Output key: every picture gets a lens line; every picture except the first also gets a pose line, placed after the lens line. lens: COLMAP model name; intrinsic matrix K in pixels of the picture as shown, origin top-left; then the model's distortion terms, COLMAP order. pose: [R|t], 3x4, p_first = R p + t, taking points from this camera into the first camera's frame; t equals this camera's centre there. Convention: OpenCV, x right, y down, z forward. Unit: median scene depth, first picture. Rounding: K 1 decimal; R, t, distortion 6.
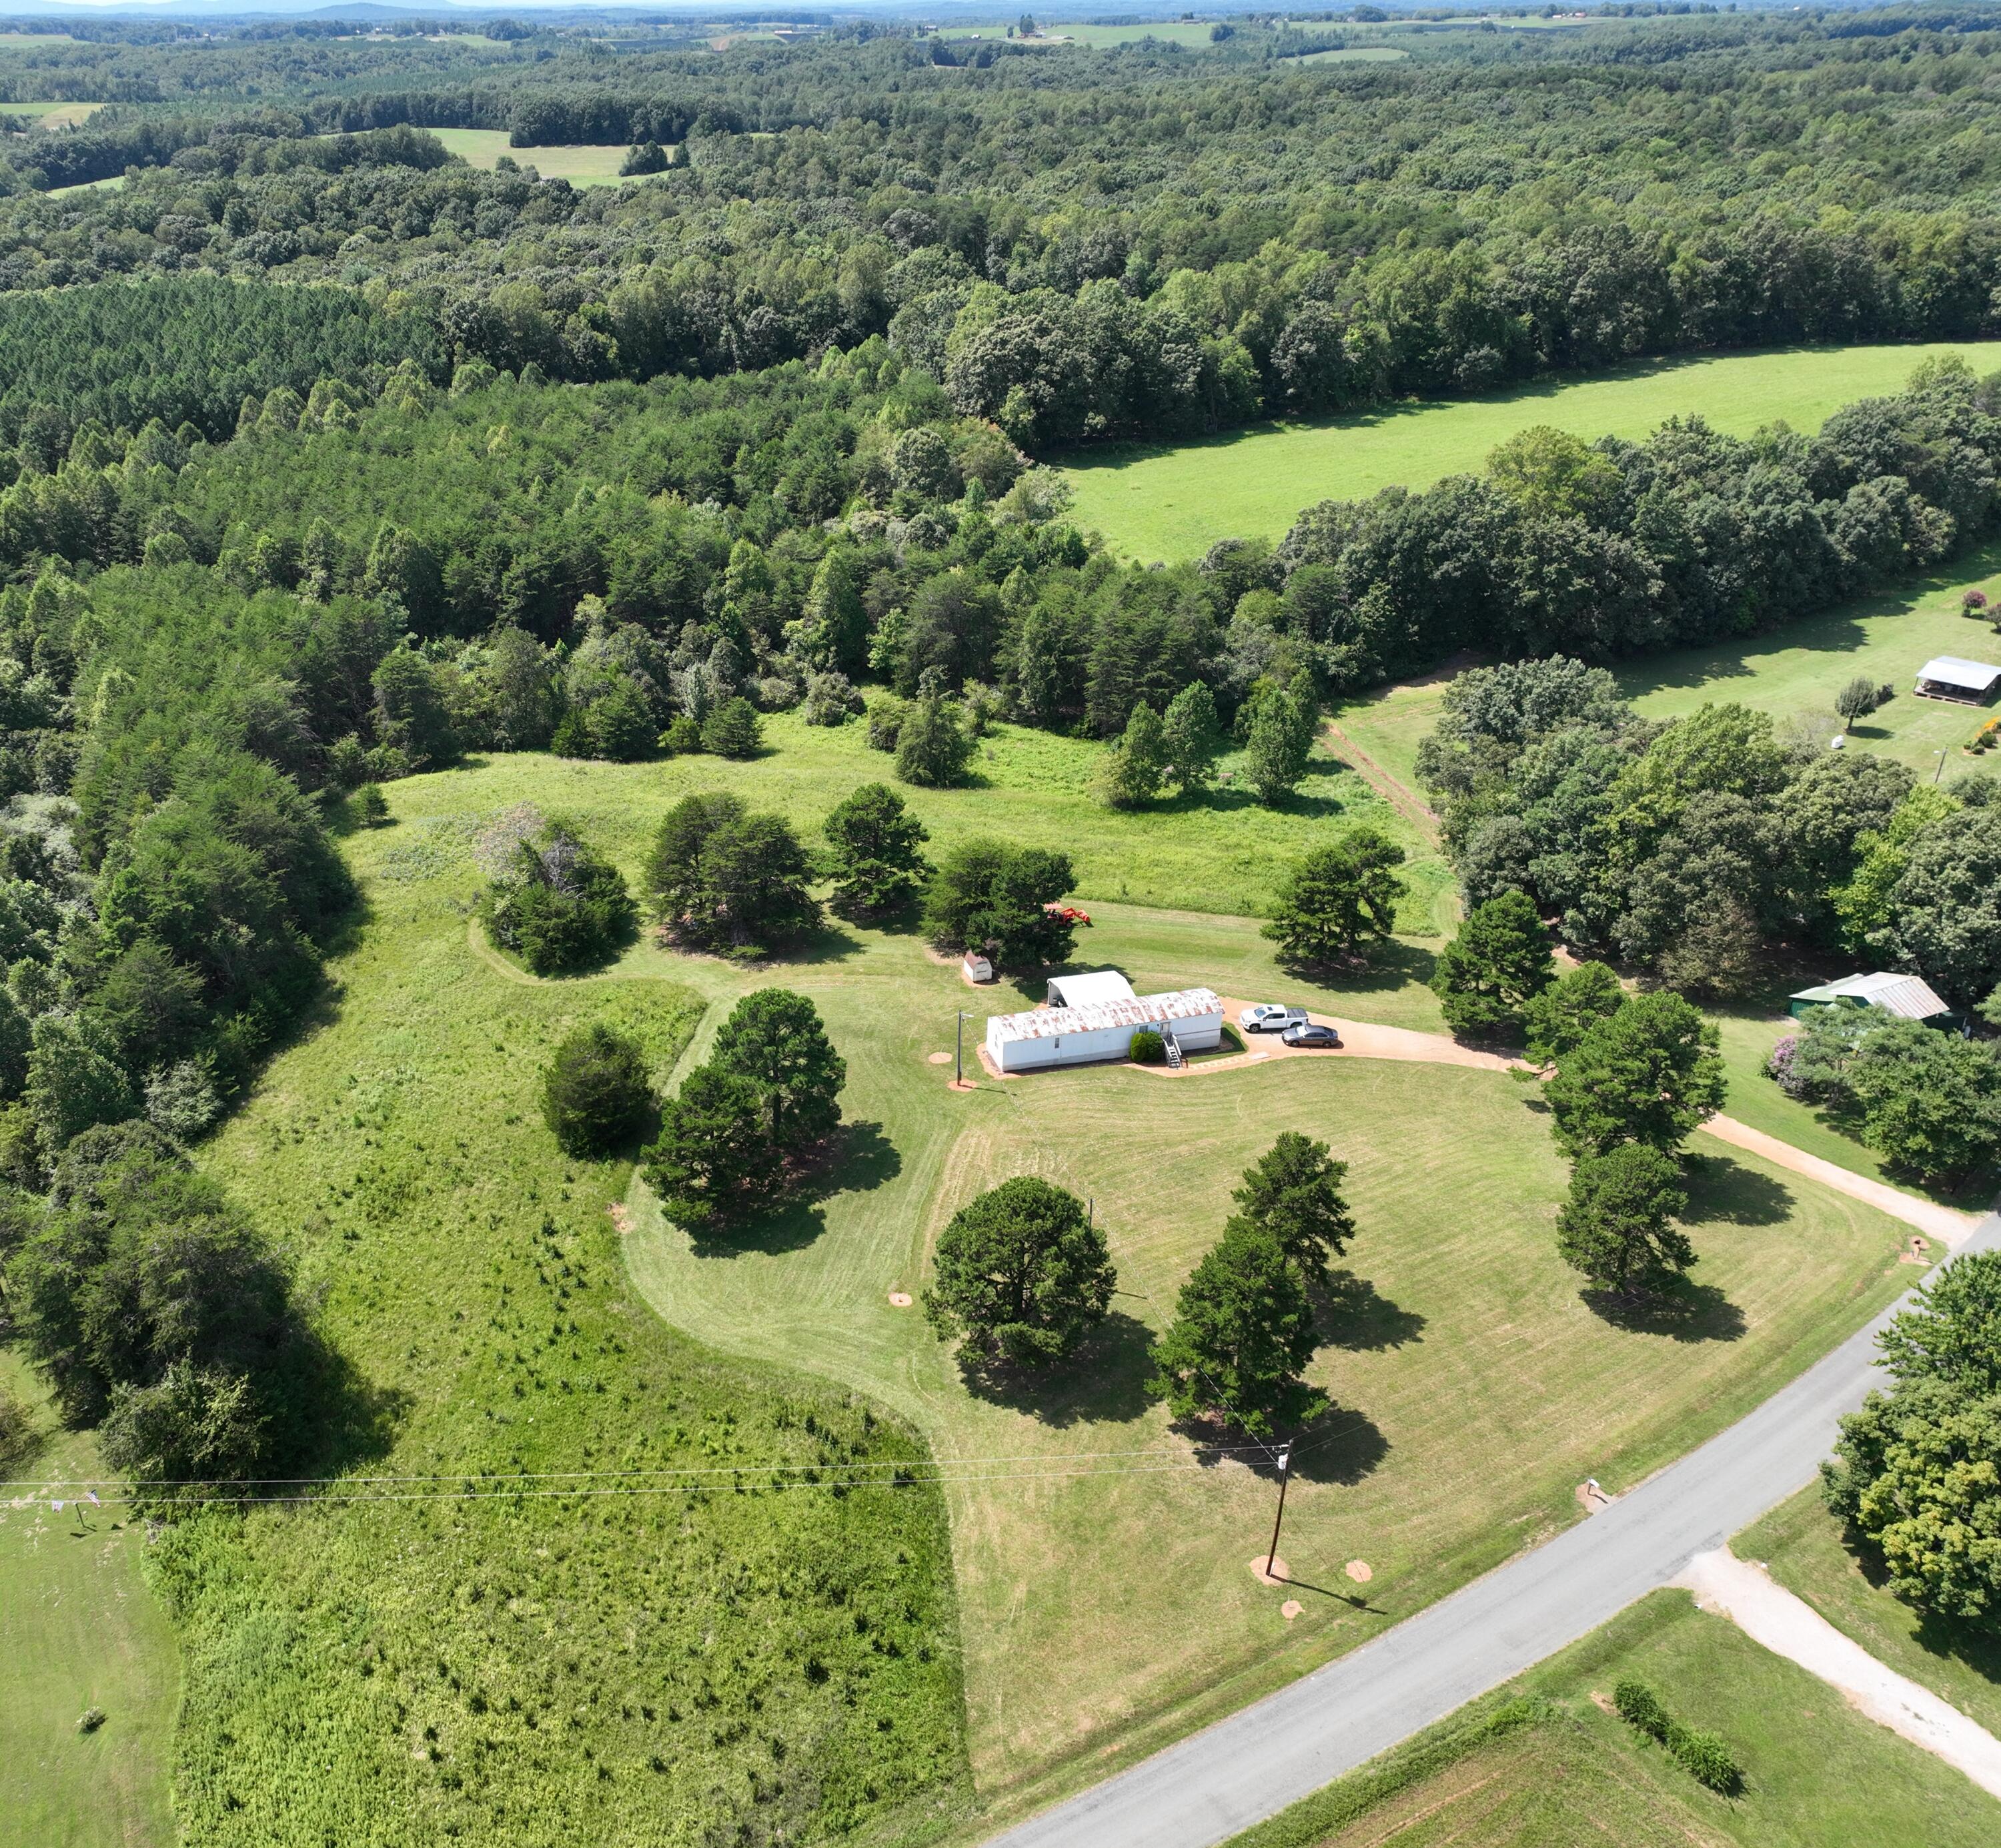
lens RADIAL K [[1733.9, 0, 837.1], [0, 1733.9, 924.9], [0, 0, 1]] dist [0.001418, 0.007073]
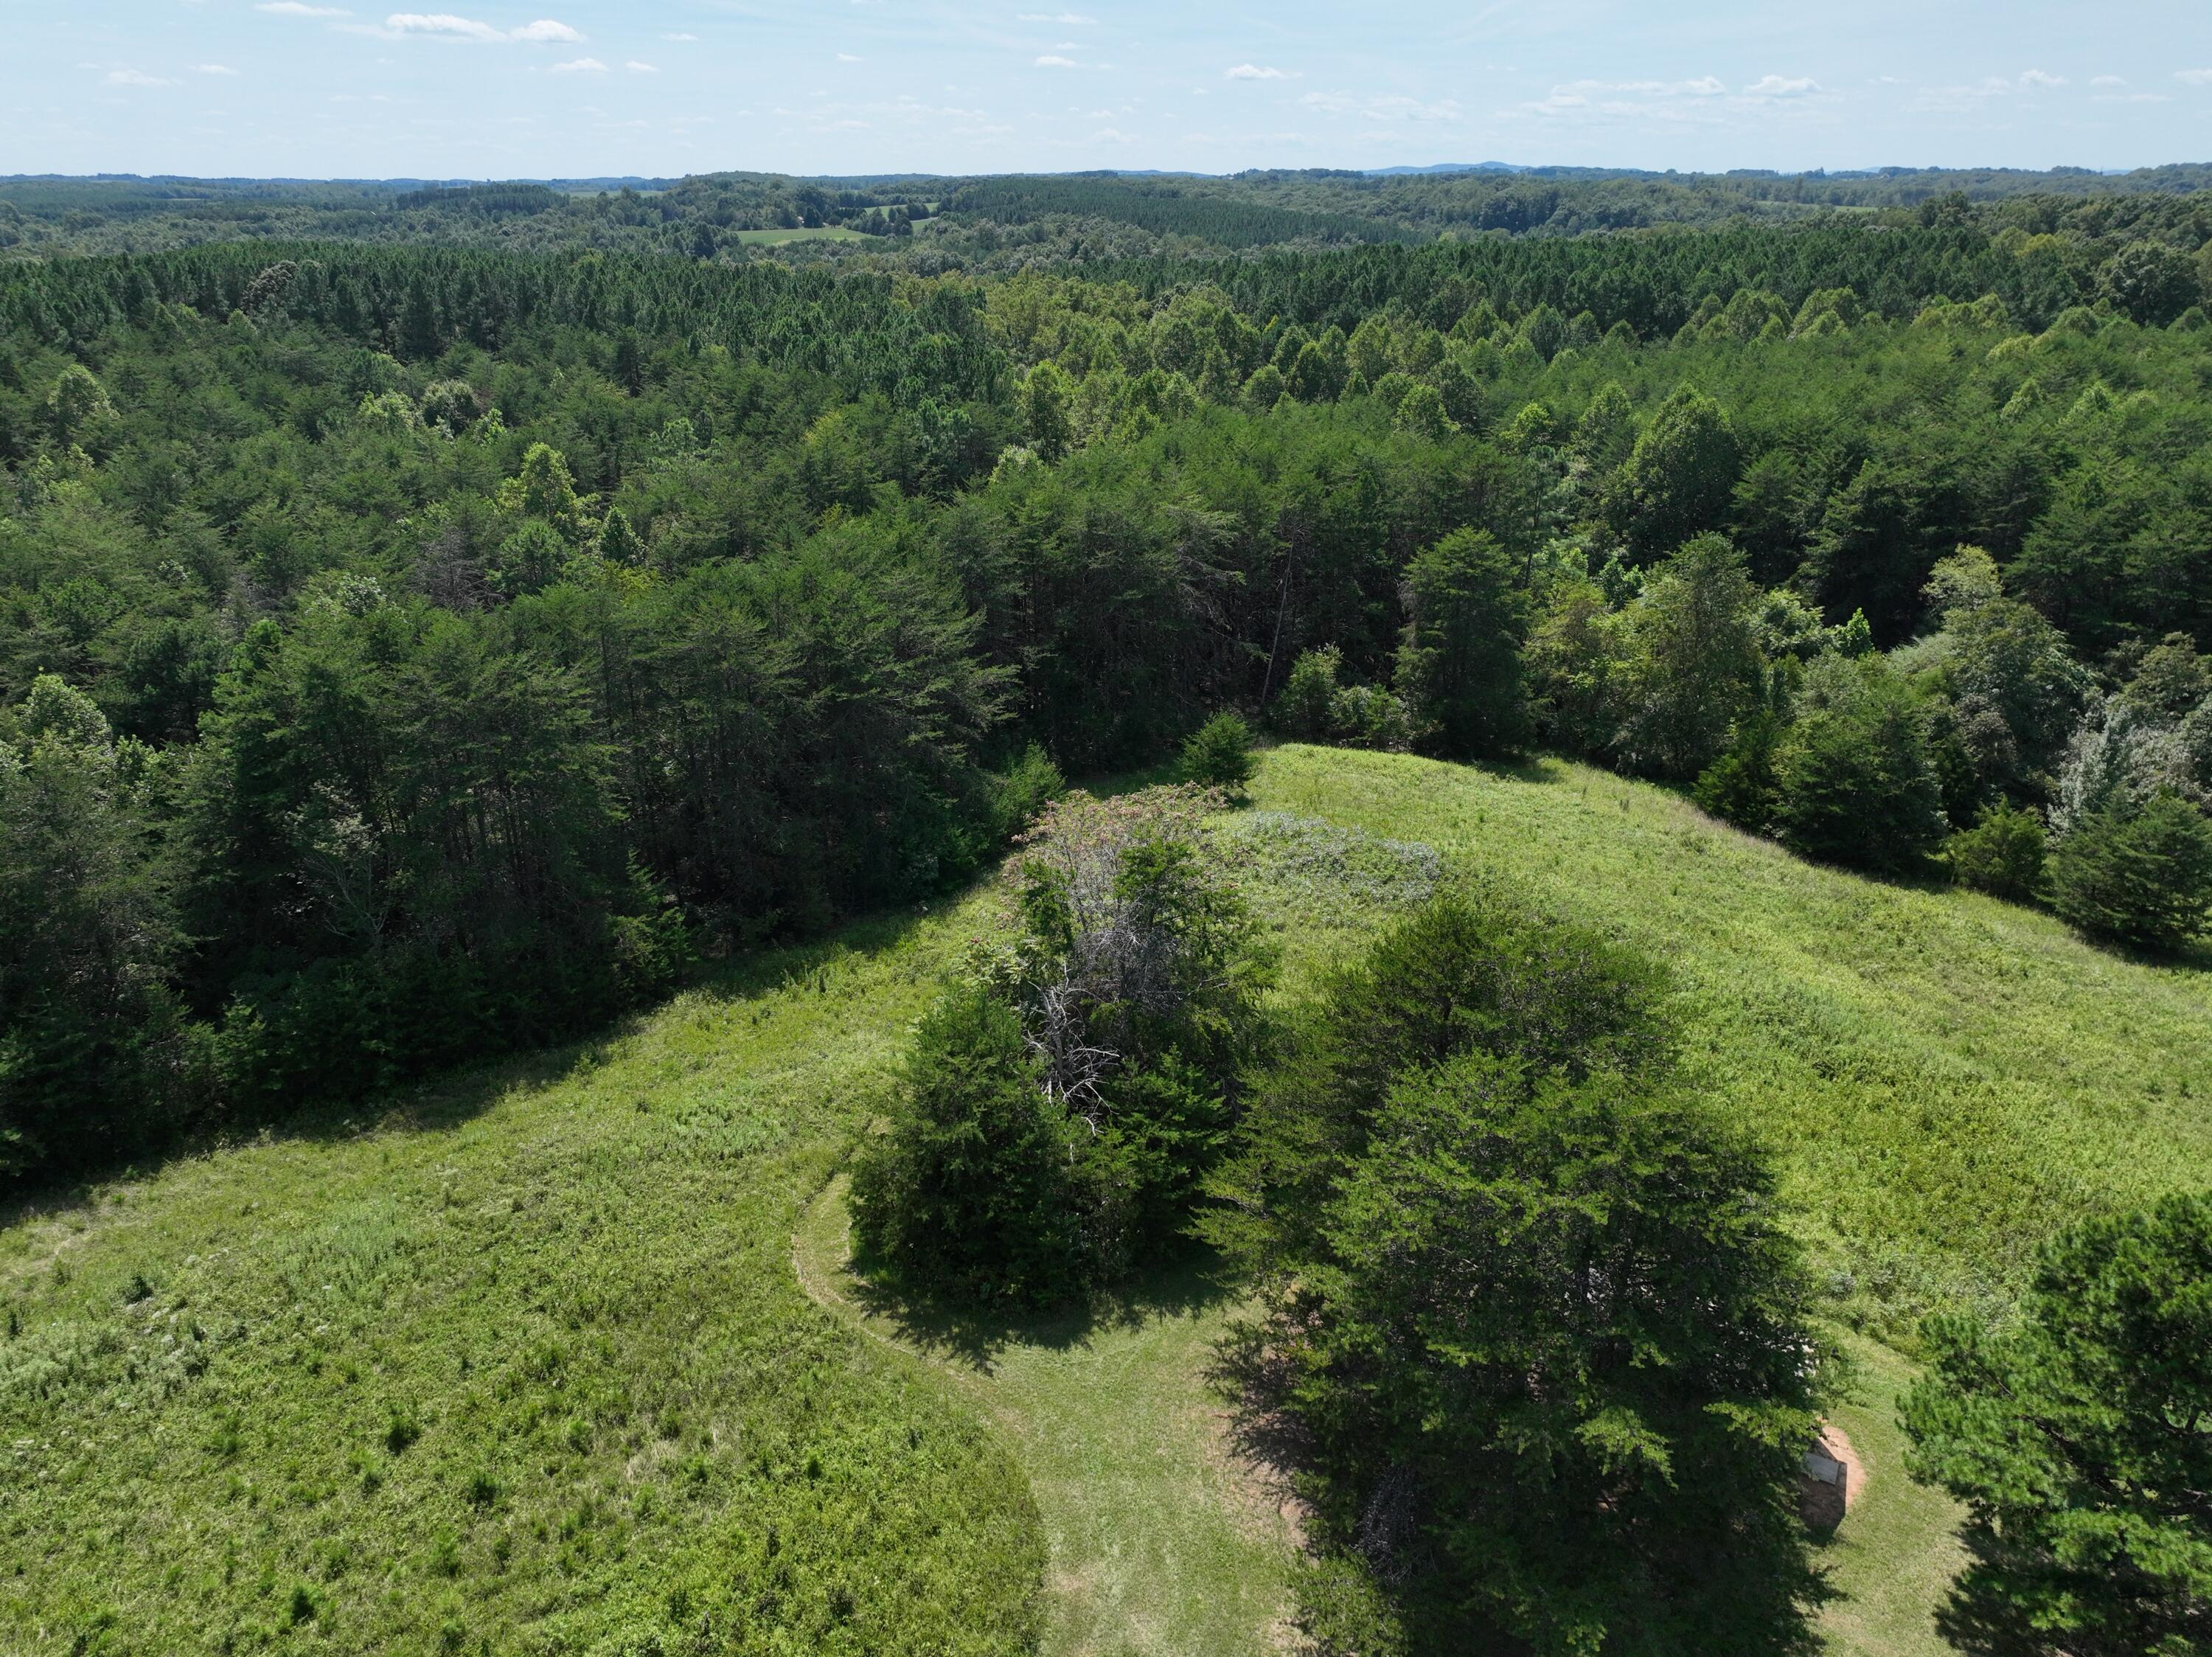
lens RADIAL K [[1551.6, 0, 1111.1], [0, 1551.6, 834.2], [0, 0, 1]] dist [-0.008079, 0.026335]
pose [[0.655680, 0.303702, -0.691266, 0.027373], [-0.362477, 0.929747, 0.064660, -0.058548], [0.662340, 0.208172, 0.719701, 0.575062]]
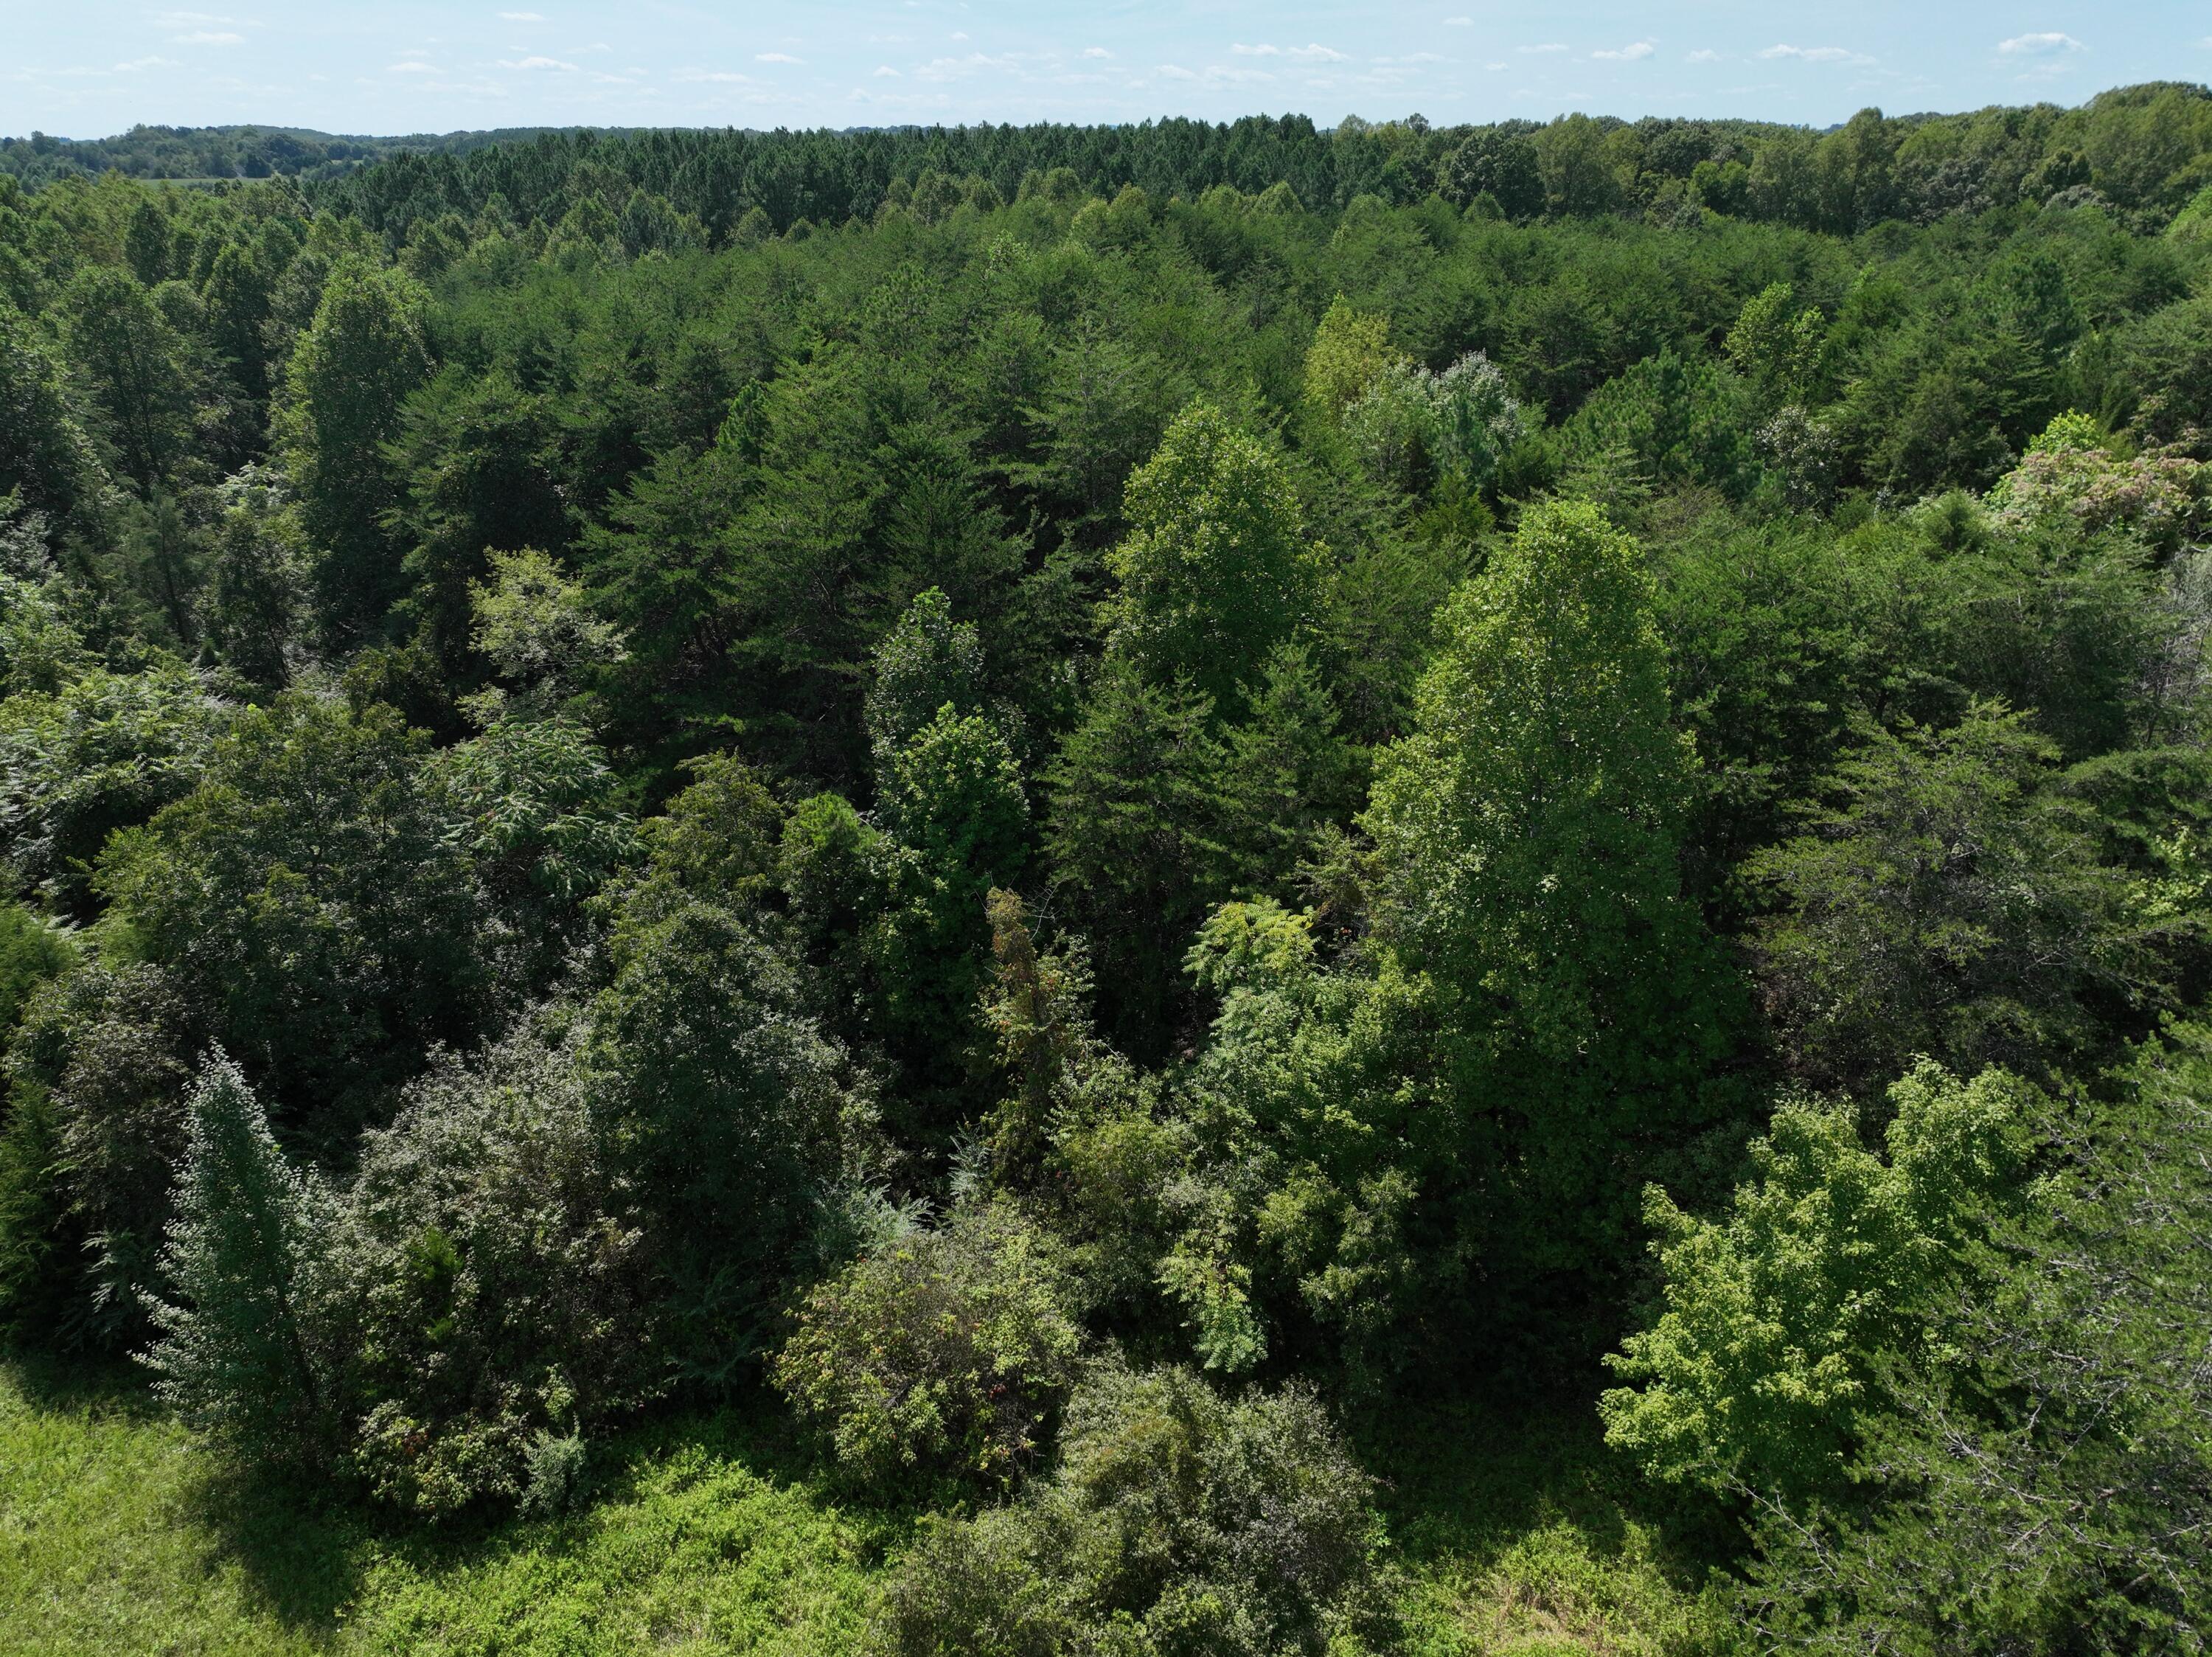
lens RADIAL K [[1551.6, 0, 1111.1], [0, 1551.6, 834.2], [0, 0, 1]] dist [-0.008079, 0.026335]
pose [[0.803712, 0.248324, -0.540723, 0.041414], [-0.285241, 0.958320, 0.016130, -0.192670], [0.522191, 0.141272, 0.841046, 0.932731]]
